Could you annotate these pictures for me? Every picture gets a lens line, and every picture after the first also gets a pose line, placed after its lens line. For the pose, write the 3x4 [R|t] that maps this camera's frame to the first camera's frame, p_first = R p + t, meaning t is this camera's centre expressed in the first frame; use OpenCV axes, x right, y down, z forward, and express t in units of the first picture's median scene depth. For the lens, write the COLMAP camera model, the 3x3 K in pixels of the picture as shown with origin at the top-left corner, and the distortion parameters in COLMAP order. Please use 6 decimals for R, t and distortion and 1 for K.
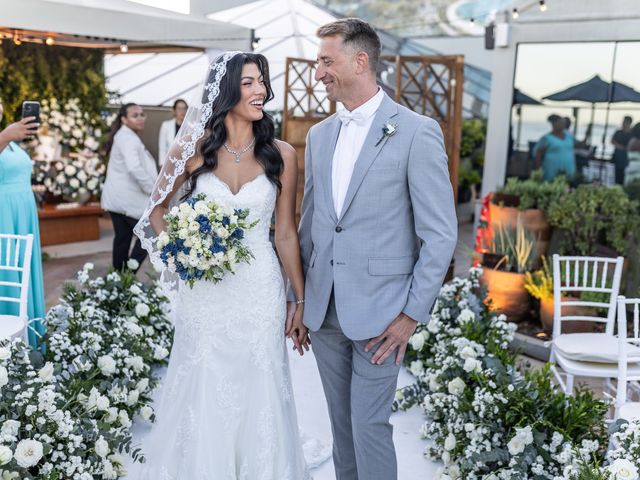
lens RADIAL K [[762.8, 0, 322.2], [0, 762.8, 244.3], [0, 0, 1]] dist [0.001251, 0.000000]
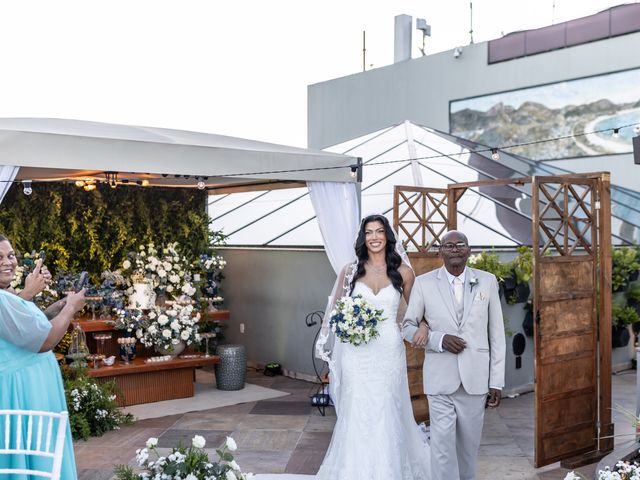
lens RADIAL K [[762.8, 0, 318.3], [0, 762.8, 246.5], [0, 0, 1]] dist [0.001251, 0.000000]
pose [[0.982019, -0.038700, -0.184774, 0.029002], [0.006957, 0.985517, -0.169433, -0.032967], [0.188655, 0.165101, 0.968066, 0.165527]]
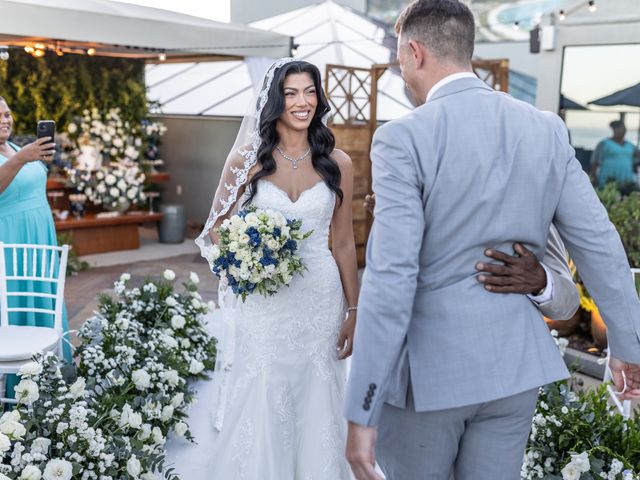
lens RADIAL K [[762.8, 0, 319.6], [0, 762.8, 234.5], [0, 0, 1]] dist [0.001251, 0.000000]
pose [[0.998448, -0.001025, -0.055678, -0.000166], [-0.000244, 0.999740, -0.022788, -0.002445], [0.055687, 0.022767, 0.998189, 0.019547]]
